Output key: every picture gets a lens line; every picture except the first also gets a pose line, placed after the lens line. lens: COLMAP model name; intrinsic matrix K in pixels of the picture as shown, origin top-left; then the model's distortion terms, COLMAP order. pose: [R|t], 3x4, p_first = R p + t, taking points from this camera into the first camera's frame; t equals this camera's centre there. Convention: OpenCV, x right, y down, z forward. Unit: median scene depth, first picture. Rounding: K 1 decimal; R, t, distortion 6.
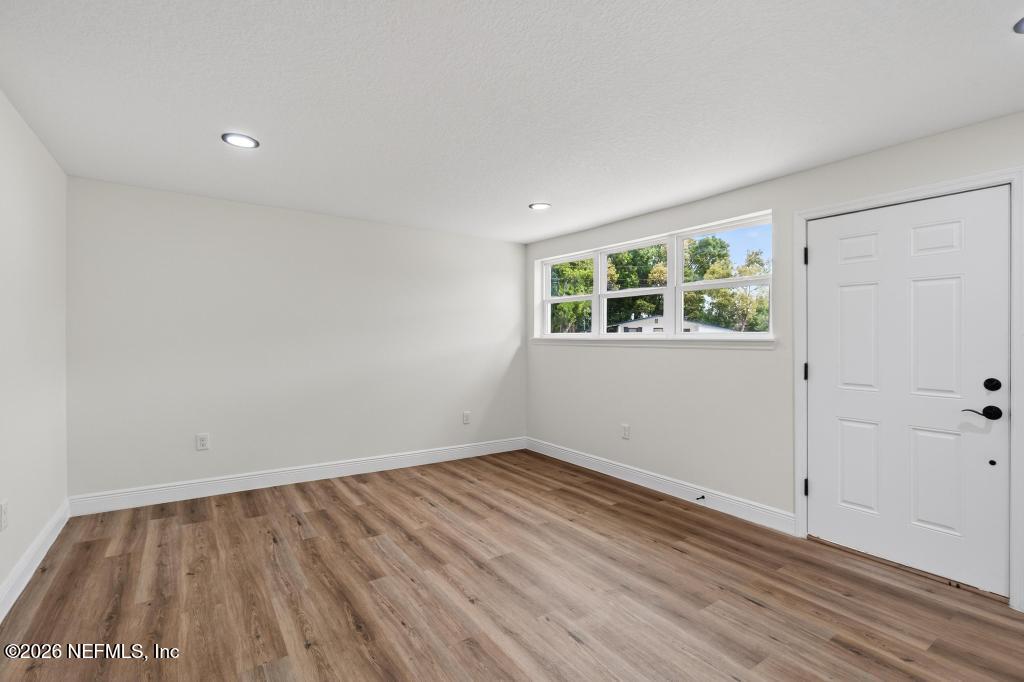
lens RADIAL K [[490.2, 0, 518.4], [0, 490.2, 340.8], [0, 0, 1]] dist [0.005604, 0.001047]
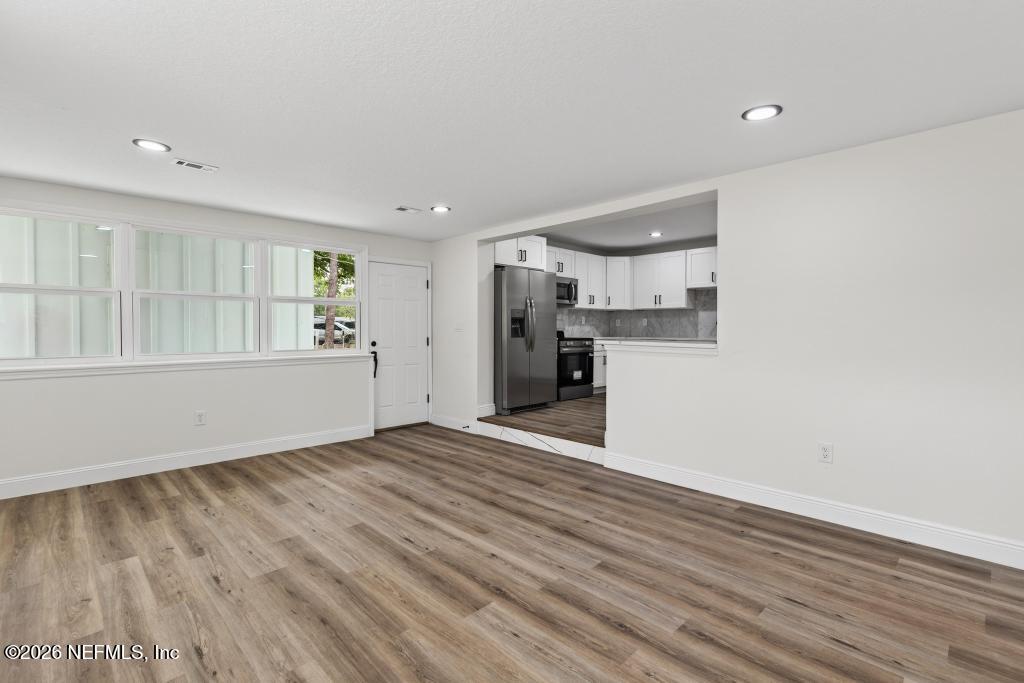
lens RADIAL K [[472.8, 0, 529.1], [0, 472.8, 349.3], [0, 0, 1]] dist [0.002979, -0.002330]
pose [[-0.981761, 0.002238, -0.190104, 0.023906], [-0.007677, 0.998648, 0.051406, 0.001098], [0.189962, 0.051928, -0.980417, 1.594500]]
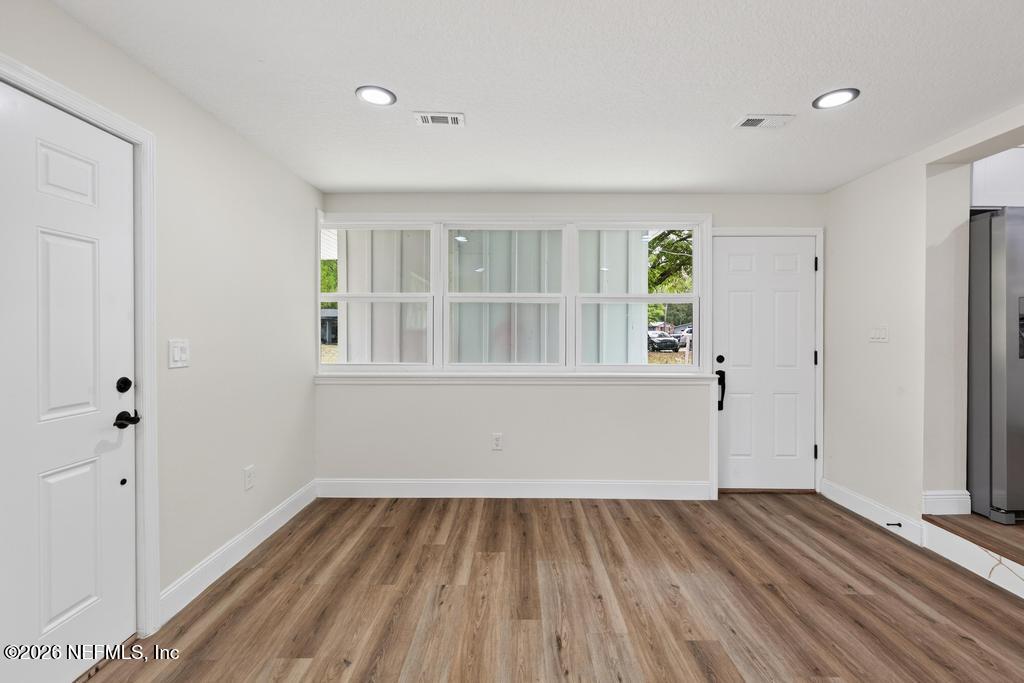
lens RADIAL K [[472.8, 0, 510.1], [0, 472.8, 336.3], [0, 0, 1]] dist [0.002979, -0.002330]
pose [[-0.816529, -0.011741, 0.577185, 0.003071], [-0.000438, 0.999805, 0.019719, -0.004654], [-0.577304, 0.015848, -0.816376, 0.998578]]
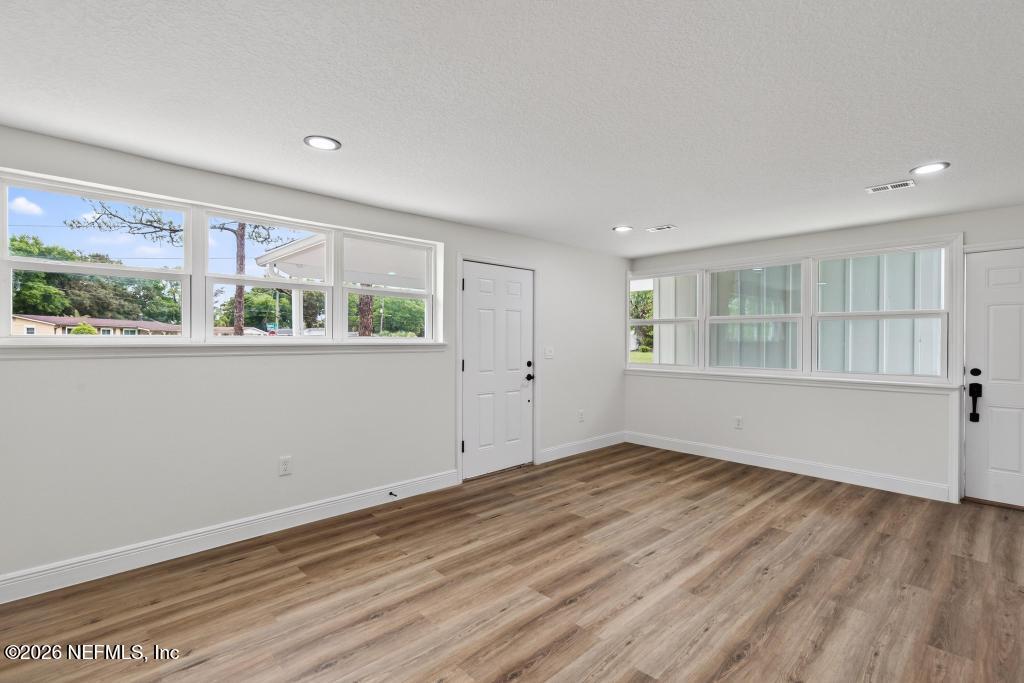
lens RADIAL K [[472.8, 0, 504.9], [0, 472.8, 345.3], [0, 0, 1]] dist [0.002979, -0.002330]
pose [[-0.147569, -0.012847, 0.988968, -0.801504], [0.004309, 0.999898, 0.013632, -0.014398], [-0.989042, 0.006273, -0.147499, 1.104828]]
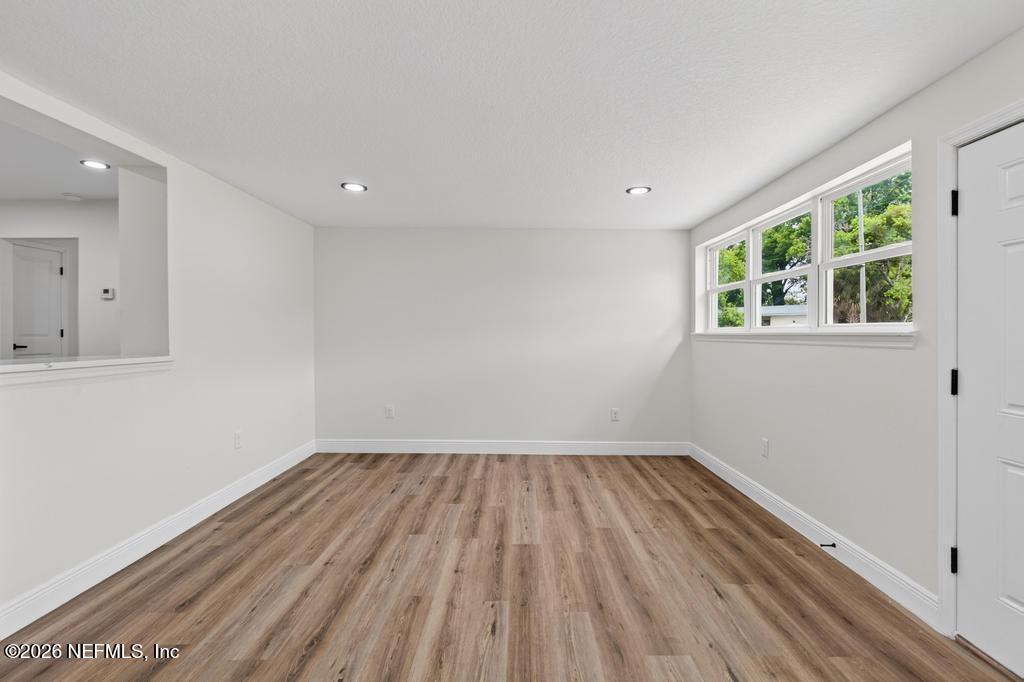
lens RADIAL K [[490.2, 0, 512.1], [0, 490.2, 342.2], [0, 0, 1]] dist [0.005604, 0.001047]
pose [[0.816189, 0.007073, -0.577741, 0.495913], [-0.001082, 0.999942, 0.010712, 0.003849], [0.577784, -0.008118, 0.816150, 0.138462]]
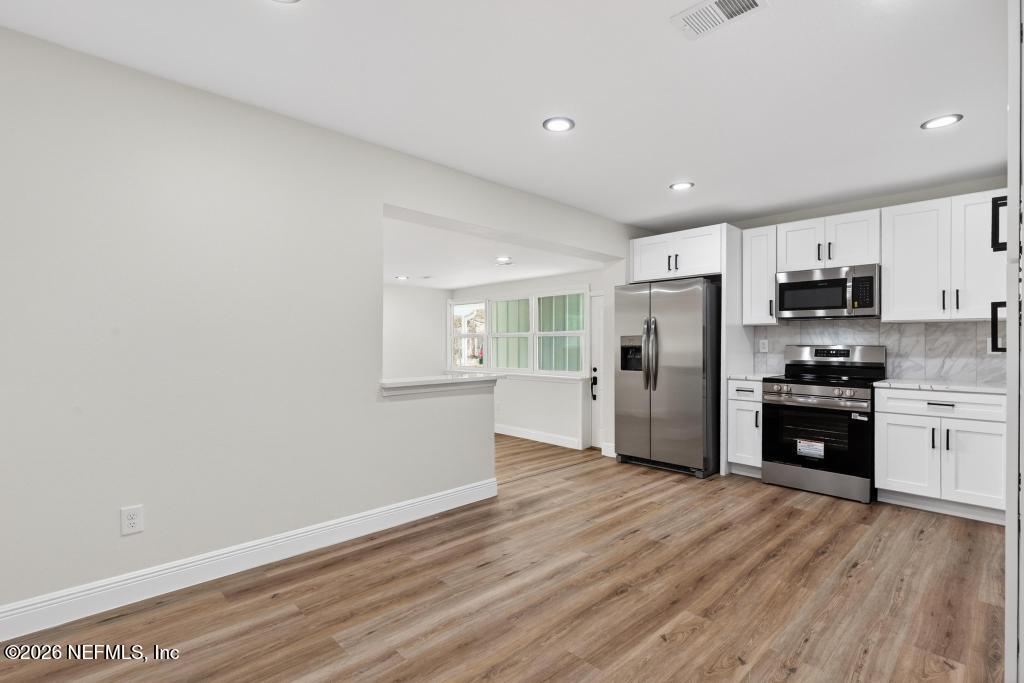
lens RADIAL K [[490.2, 0, 518.6], [0, 490.2, 346.7], [0, 0, 1]] dist [0.005604, 0.001047]
pose [[-0.146274, -0.005756, 0.989227, -1.822670], [0.004069, 0.999971, 0.006420, -0.036440], [-0.989236, 0.004964, -0.146246, 0.316958]]
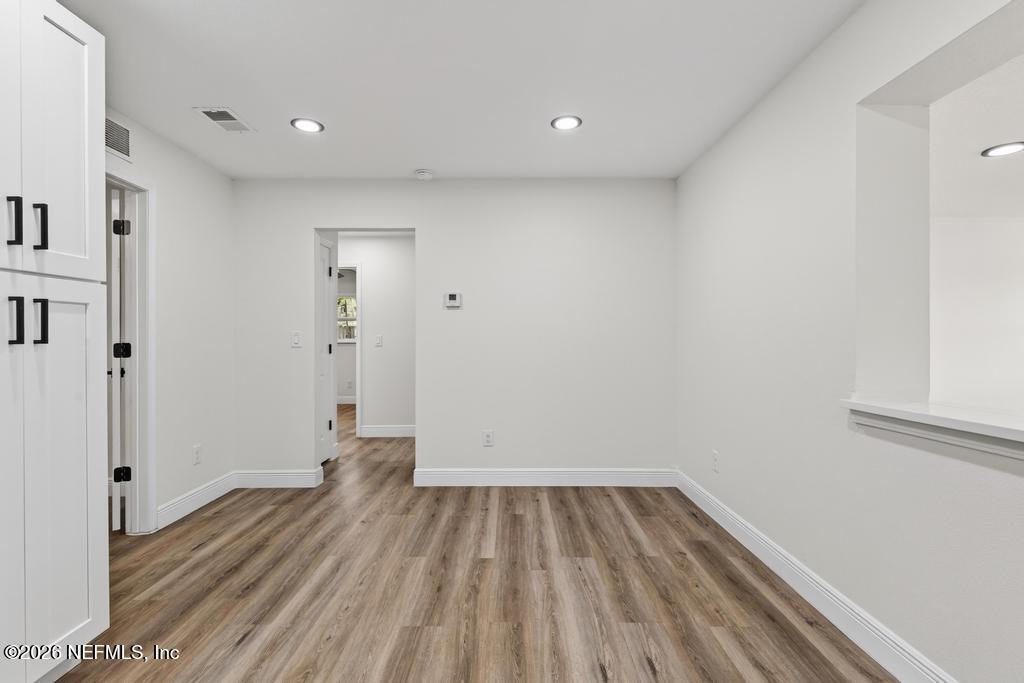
lens RADIAL K [[472.8, 0, 505.6], [0, 472.8, 339.8], [0, 0, 1]] dist [0.002979, -0.002330]
pose [[0.810788, -0.000965, -0.585339, -0.753036], [-0.001940, 0.999989, -0.004335, -0.028844], [0.585336, 0.004650, 0.810777, -0.314246]]
